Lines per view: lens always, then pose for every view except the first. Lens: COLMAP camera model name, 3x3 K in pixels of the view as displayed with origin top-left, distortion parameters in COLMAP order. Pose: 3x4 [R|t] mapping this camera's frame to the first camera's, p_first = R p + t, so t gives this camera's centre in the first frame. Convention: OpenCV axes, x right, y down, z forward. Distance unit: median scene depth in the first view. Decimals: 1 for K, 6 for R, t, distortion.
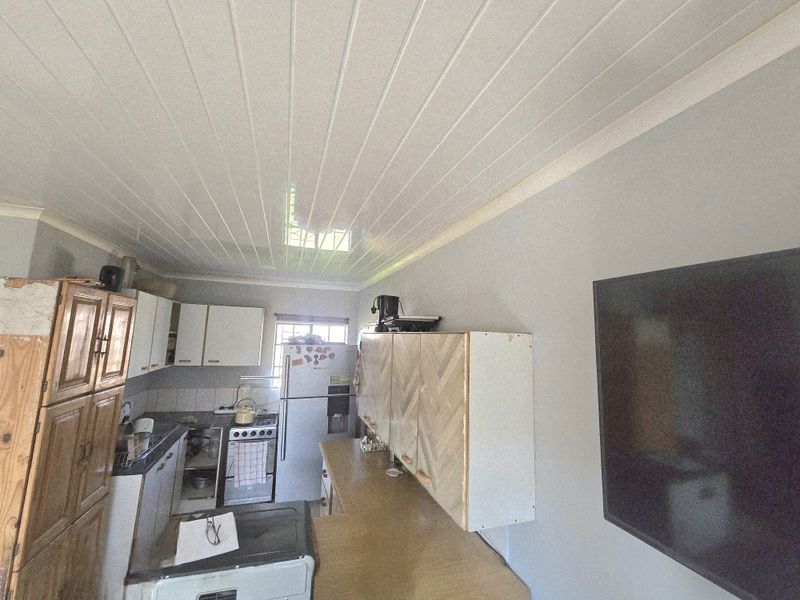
lens RADIAL K [[329.2, 0, 398.2], [0, 329.2, 297.6], [0, 0, 1]] dist [-0.001885, 0.000335]
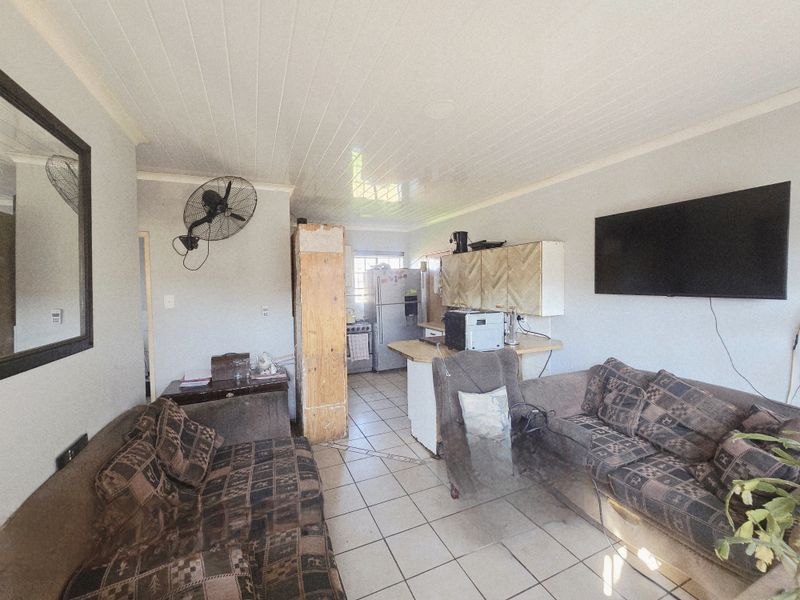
lens RADIAL K [[329.2, 0, 402.0], [0, 329.2, 297.6], [0, 0, 1]] dist [-0.001885, 0.000335]
pose [[0.995573, -0.049197, 0.080085, -0.348734], [0.034915, 0.984678, 0.170851, 0.020003], [-0.087263, -0.167298, 0.982037, -0.471177]]
